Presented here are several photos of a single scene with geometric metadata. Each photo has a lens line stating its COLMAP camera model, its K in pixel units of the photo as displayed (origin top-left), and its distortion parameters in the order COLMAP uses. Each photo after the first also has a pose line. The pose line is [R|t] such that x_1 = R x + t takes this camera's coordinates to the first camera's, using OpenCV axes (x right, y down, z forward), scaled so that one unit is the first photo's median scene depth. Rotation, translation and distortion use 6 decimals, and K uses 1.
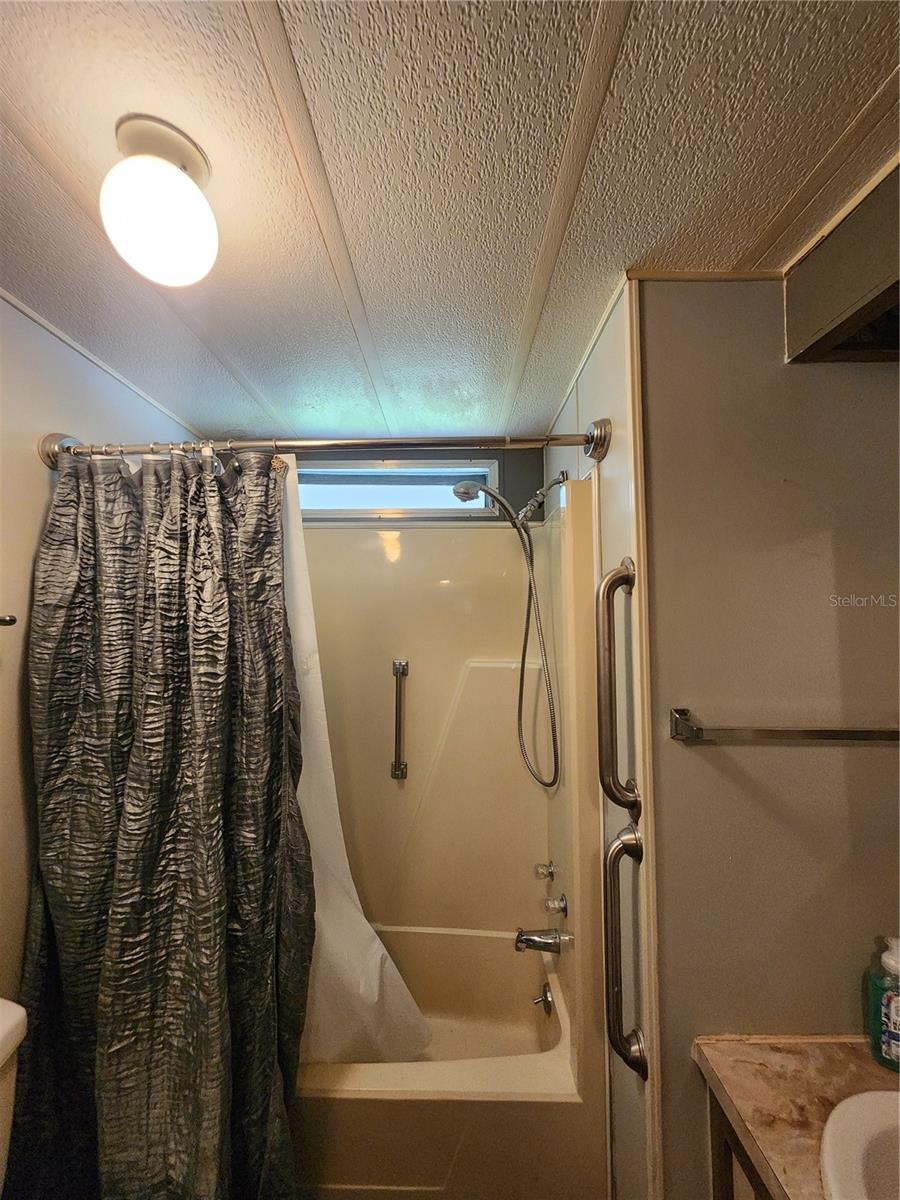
lens RADIAL K [[496.2, 0, 446.8], [0, 496.2, 590.4], [0, 0, 1]] dist [-0.002193, -0.000517]
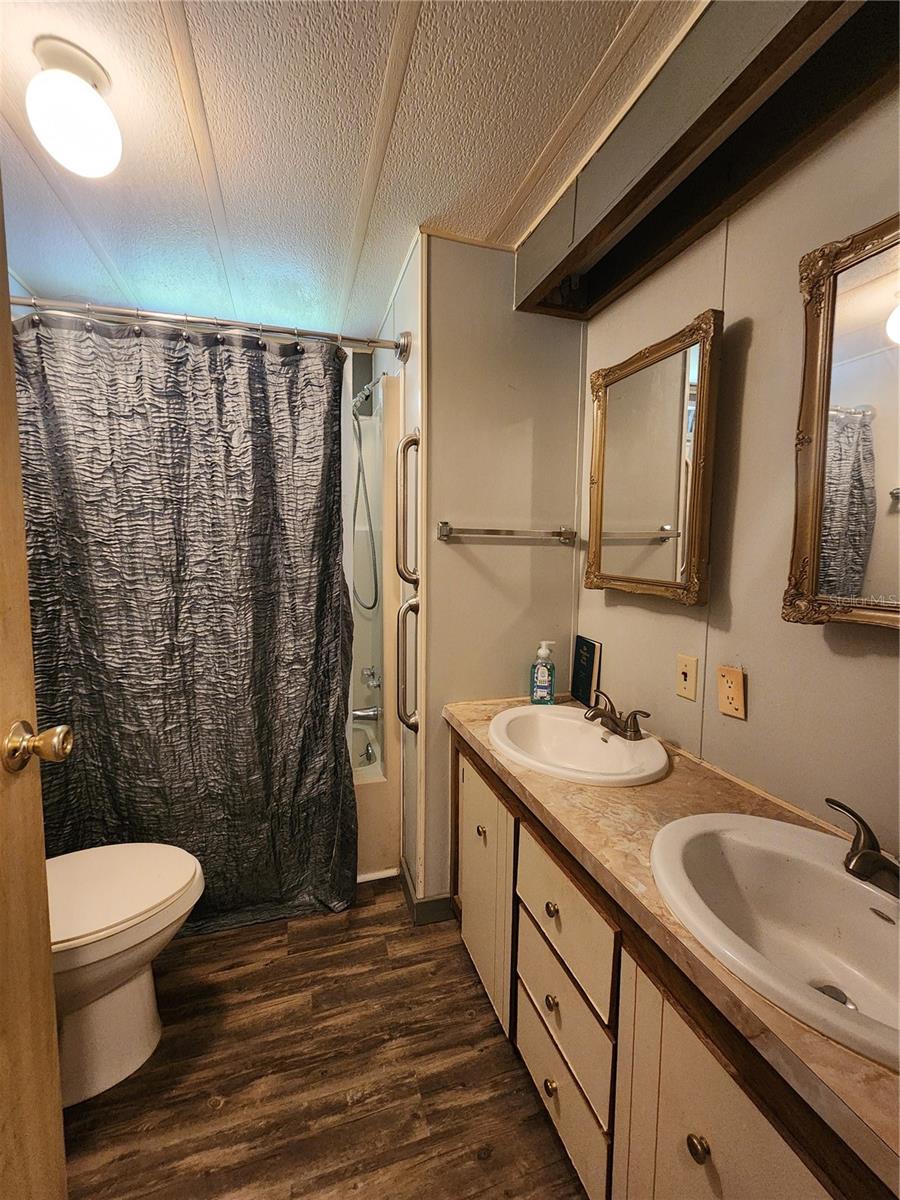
lens RADIAL K [[496.2, 0, 446.8], [0, 496.2, 590.4], [0, 0, 1]] dist [-0.002193, -0.000517]
pose [[0.951144, -0.013855, 0.308437, -0.033679], [-0.031475, 0.989437, 0.141507, 0.226852], [-0.307140, -0.144301, 0.940661, -0.591875]]
